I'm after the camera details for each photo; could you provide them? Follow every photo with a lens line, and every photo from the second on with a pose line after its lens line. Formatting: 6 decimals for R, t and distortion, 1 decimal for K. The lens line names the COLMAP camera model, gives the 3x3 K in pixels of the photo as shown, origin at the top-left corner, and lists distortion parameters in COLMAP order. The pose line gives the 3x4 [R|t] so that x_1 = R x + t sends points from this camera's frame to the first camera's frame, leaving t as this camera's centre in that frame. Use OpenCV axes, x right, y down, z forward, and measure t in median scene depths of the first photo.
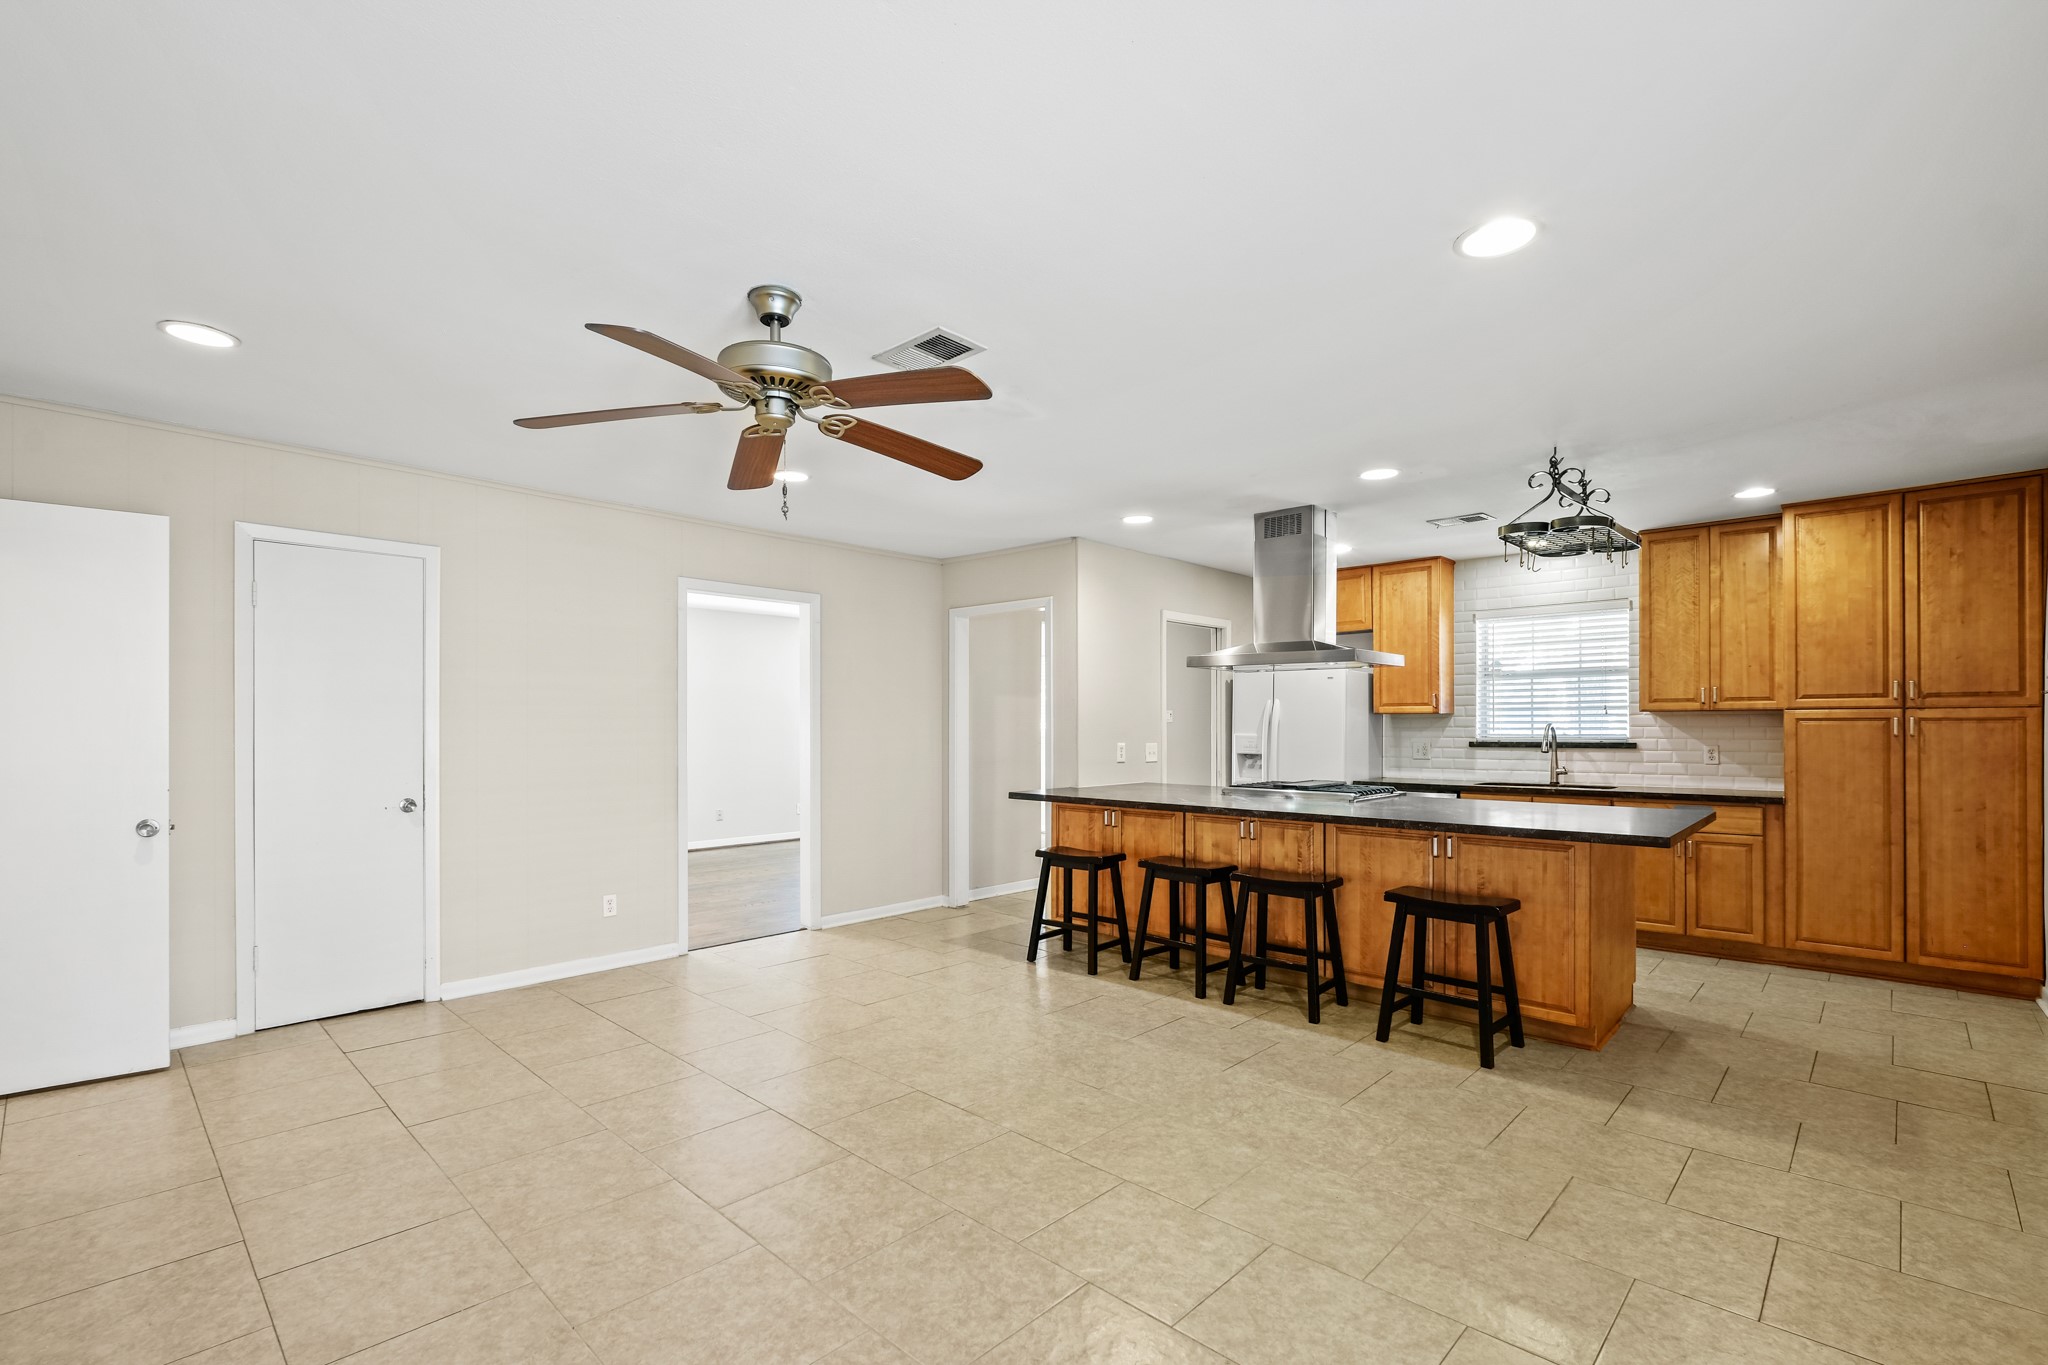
lens RADIAL K [[888.0, 0, 1020.8], [0, 888.0, 711.0], [0, 0, 1]] dist [0.000468, -0.000049]
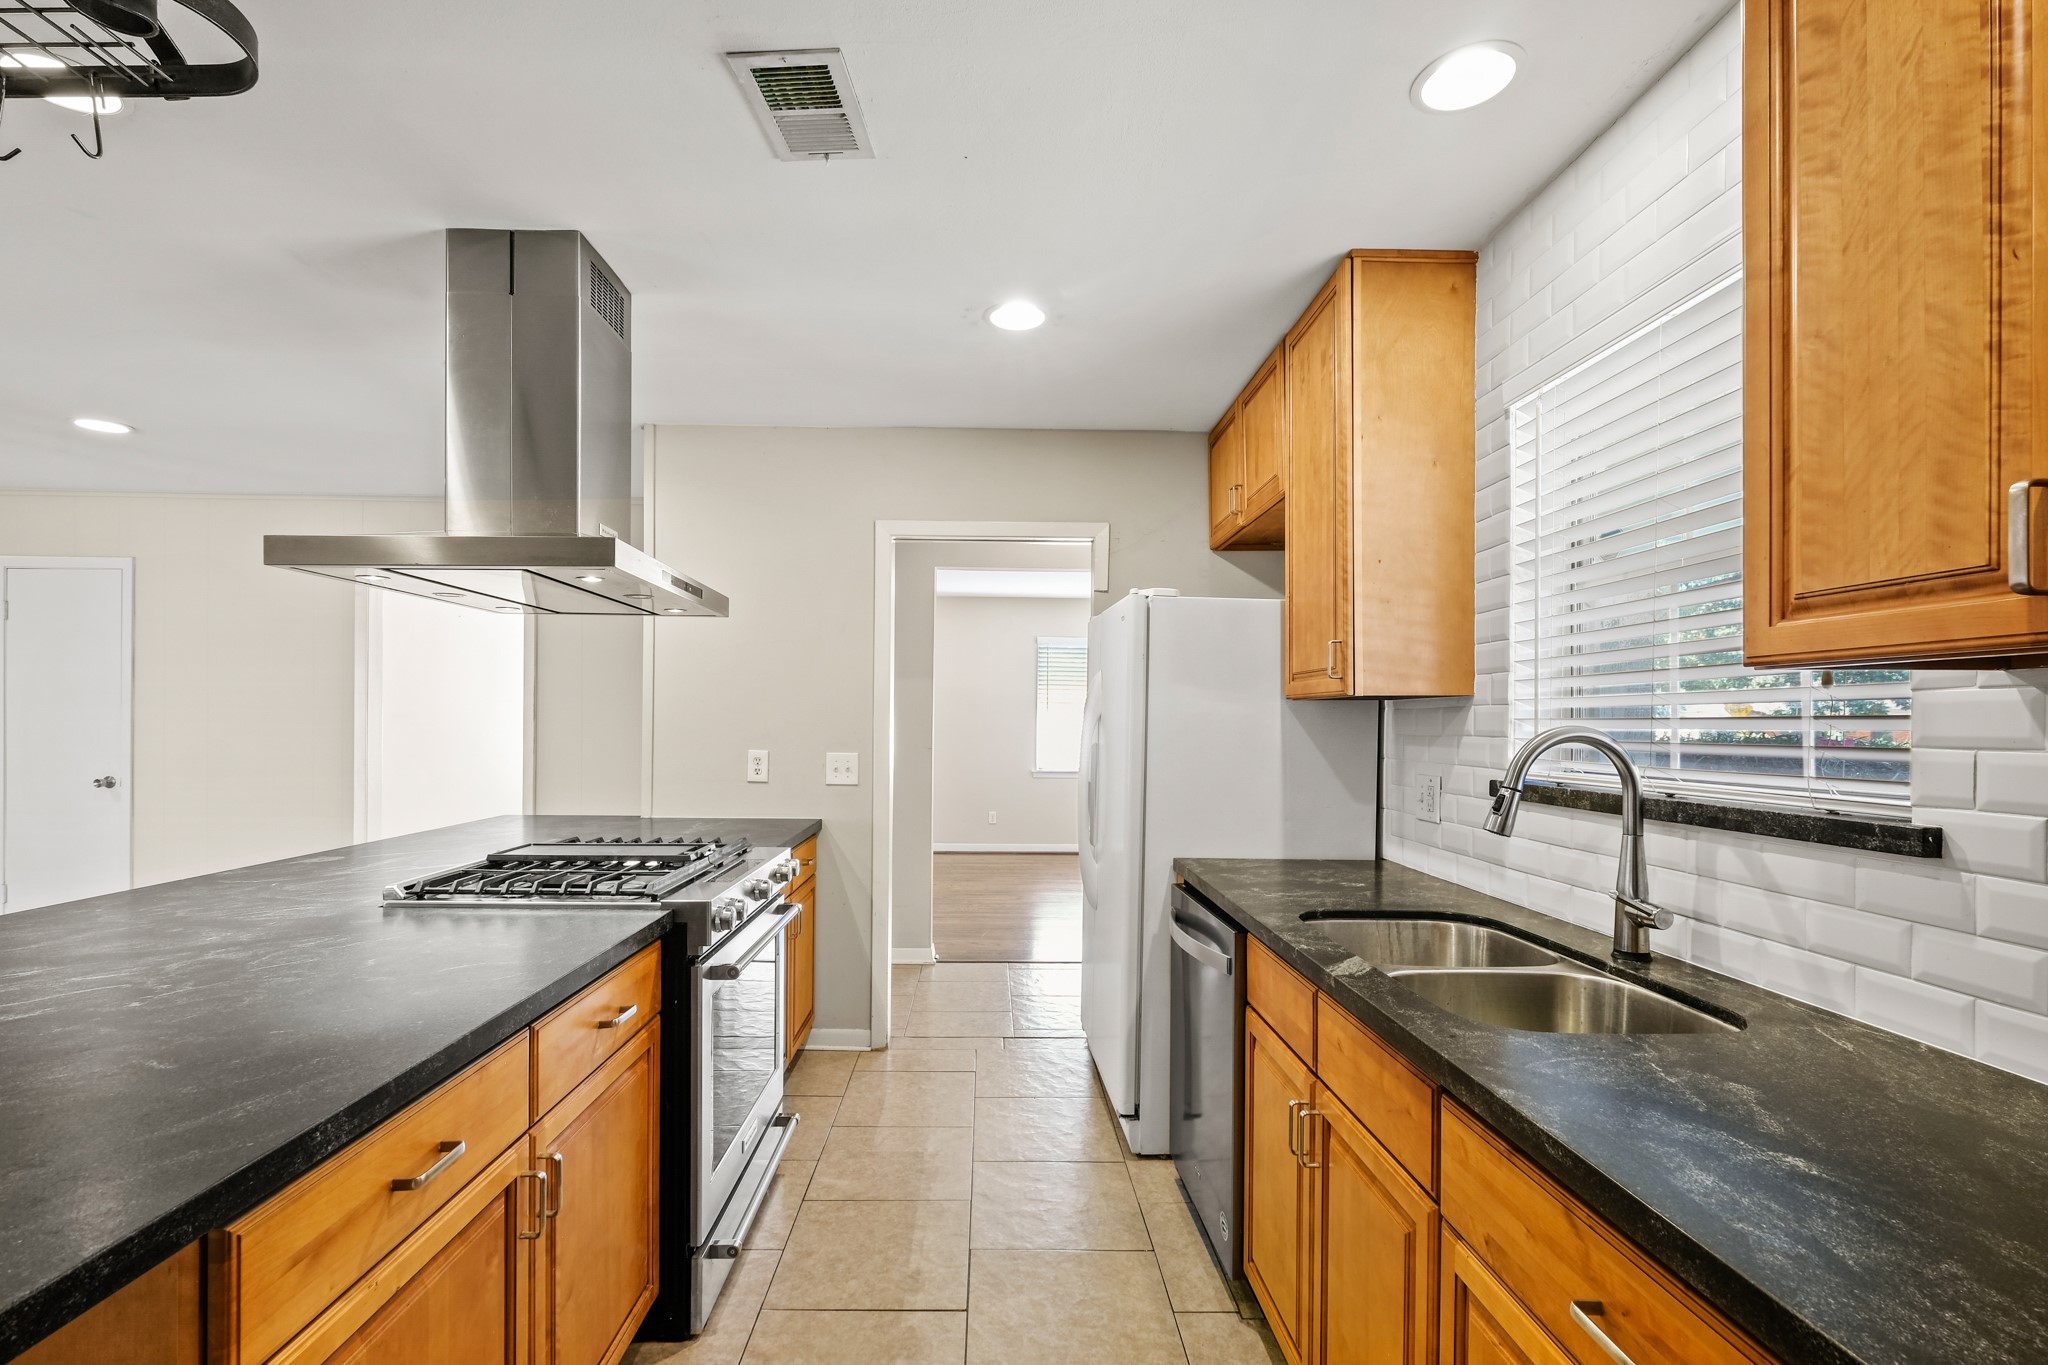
lens RADIAL K [[888.0, 0, 1020.8], [0, 888.0, 711.0], [0, 0, 1]] dist [0.000468, -0.000049]
pose [[0.692328, 0.000679, -0.721583, 0.678434], [-0.003895, 0.999989, -0.002797, 0.011087], [0.721573, 0.004747, 0.692322, 0.702706]]
